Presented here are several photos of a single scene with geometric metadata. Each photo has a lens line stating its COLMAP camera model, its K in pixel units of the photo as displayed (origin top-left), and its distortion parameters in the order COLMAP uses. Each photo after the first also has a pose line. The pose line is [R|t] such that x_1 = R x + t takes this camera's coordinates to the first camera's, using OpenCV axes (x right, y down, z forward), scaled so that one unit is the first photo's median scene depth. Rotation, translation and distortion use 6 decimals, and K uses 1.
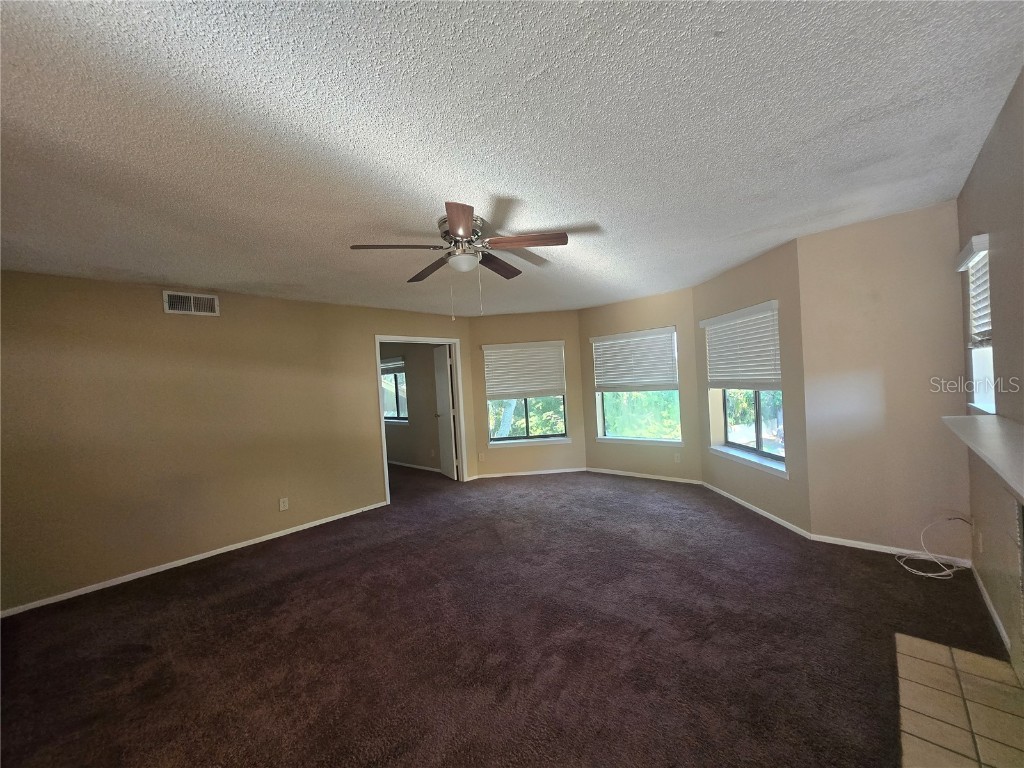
lens RADIAL K [[400.2, 0, 515.7], [0, 400.2, 384.9], [0, 0, 1]] dist [0.002886, -0.000689]
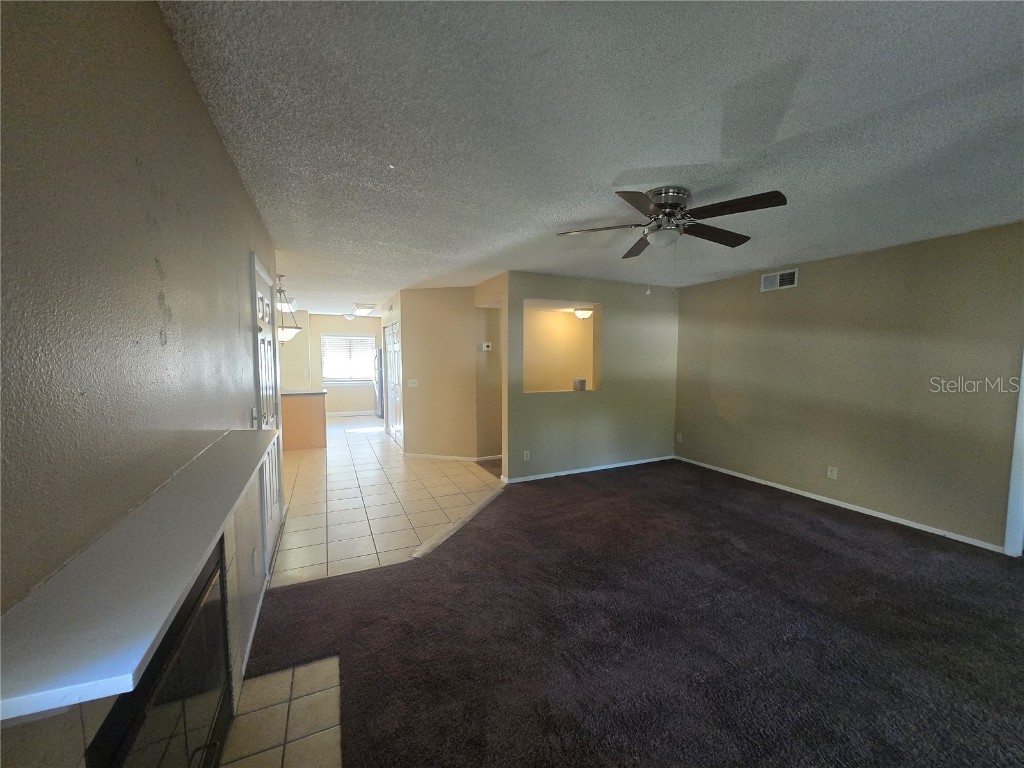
lens RADIAL K [[400.2, 0, 509.6], [0, 400.2, 389.7], [0, 0, 1]] dist [0.002886, -0.000689]
pose [[-0.385608, 0.133085, -0.913014, 0.521078], [0.014041, 0.990275, 0.138417, -0.042939], [0.922556, 0.040555, -0.383727, 0.572252]]
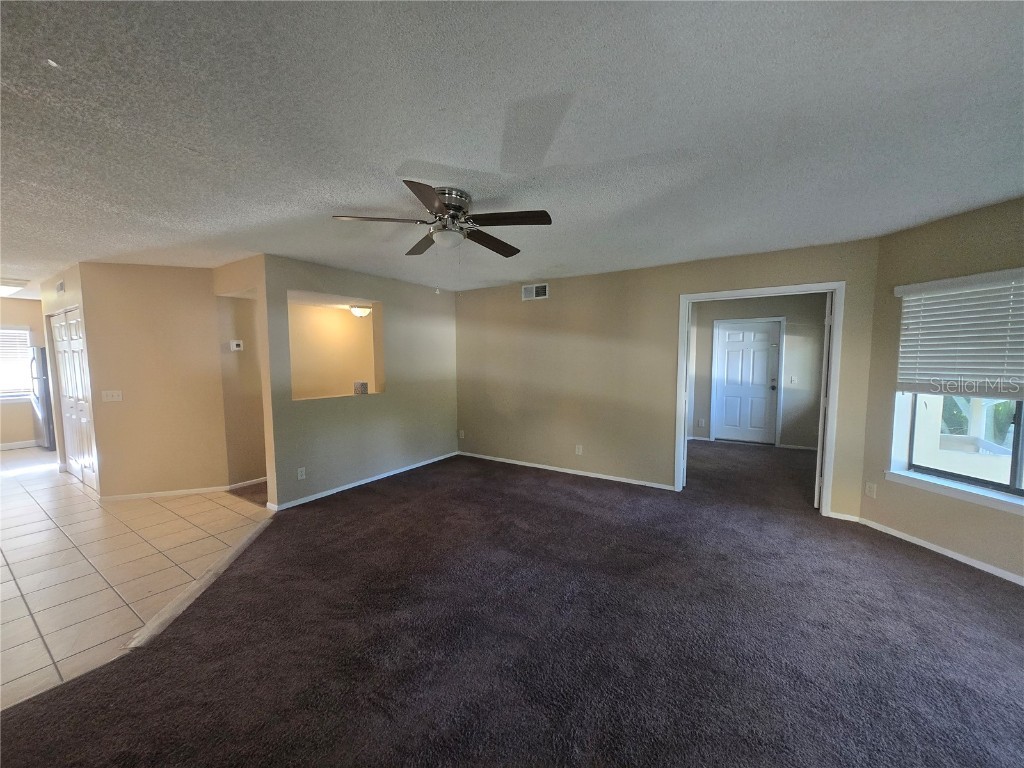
lens RADIAL K [[400.2, 0, 509.8], [0, 400.2, 389.1], [0, 0, 1]] dist [0.002886, -0.000689]
pose [[0.151542, 0.136022, -0.979047, 0.490069], [-0.012370, 0.990670, 0.135722, -0.040900], [0.988373, -0.008457, 0.151810, 0.544378]]
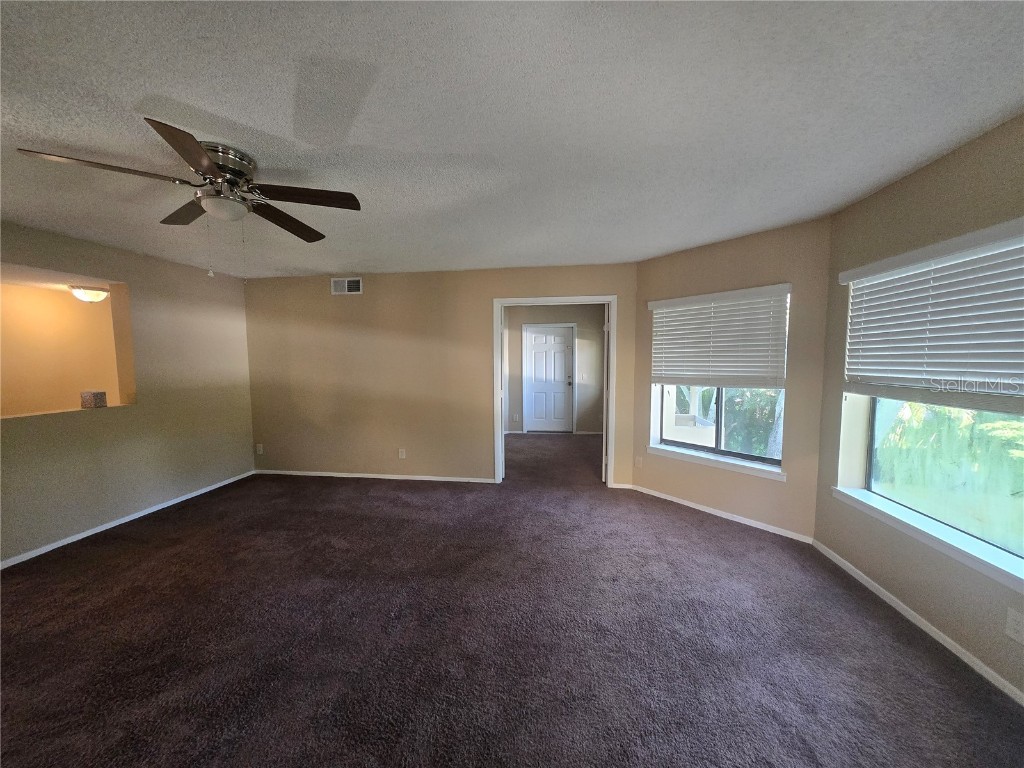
lens RADIAL K [[400.2, 0, 510.4], [0, 400.2, 389.6], [0, 0, 1]] dist [0.002886, -0.000689]
pose [[0.556592, 0.120931, -0.821937, 0.473059], [-0.033550, 0.991814, 0.123205, -0.036848], [0.830108, -0.040999, 0.556093, 0.553395]]
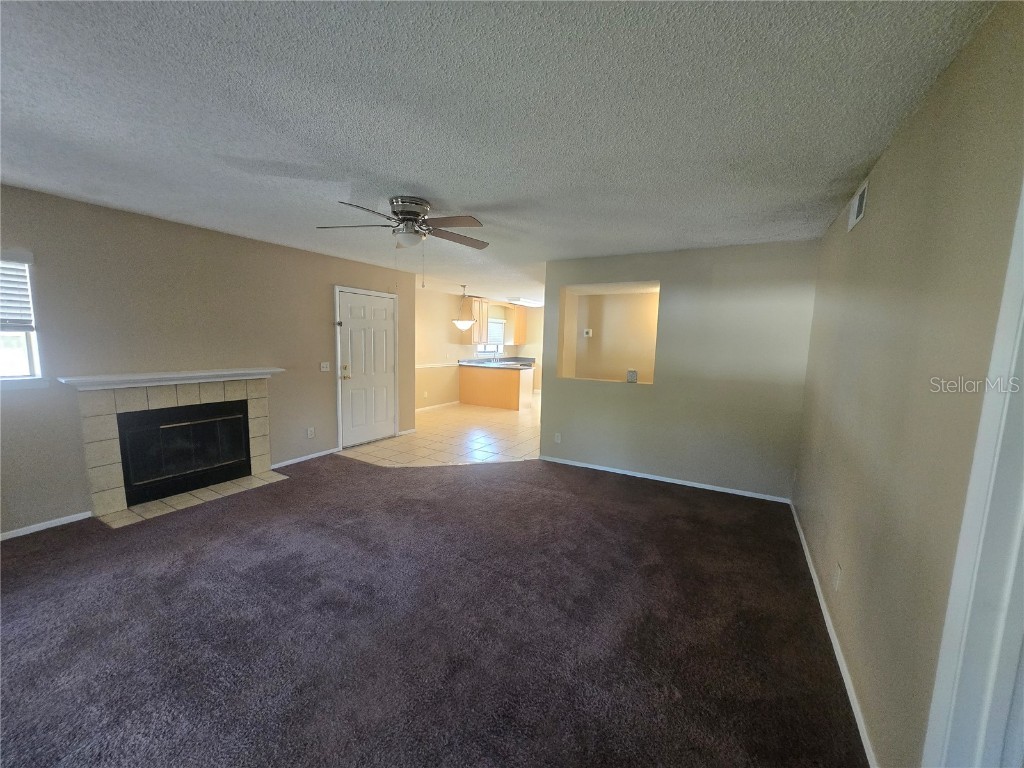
lens RADIAL K [[400.2, 0, 515.7], [0, 400.2, 388.9], [0, 0, 1]] dist [0.002886, -0.000689]
pose [[-0.976560, 0.062709, -0.205910, -0.126176], [0.033242, 0.989083, 0.143563, -0.018315], [0.212665, 0.133353, -0.967983, 1.257172]]
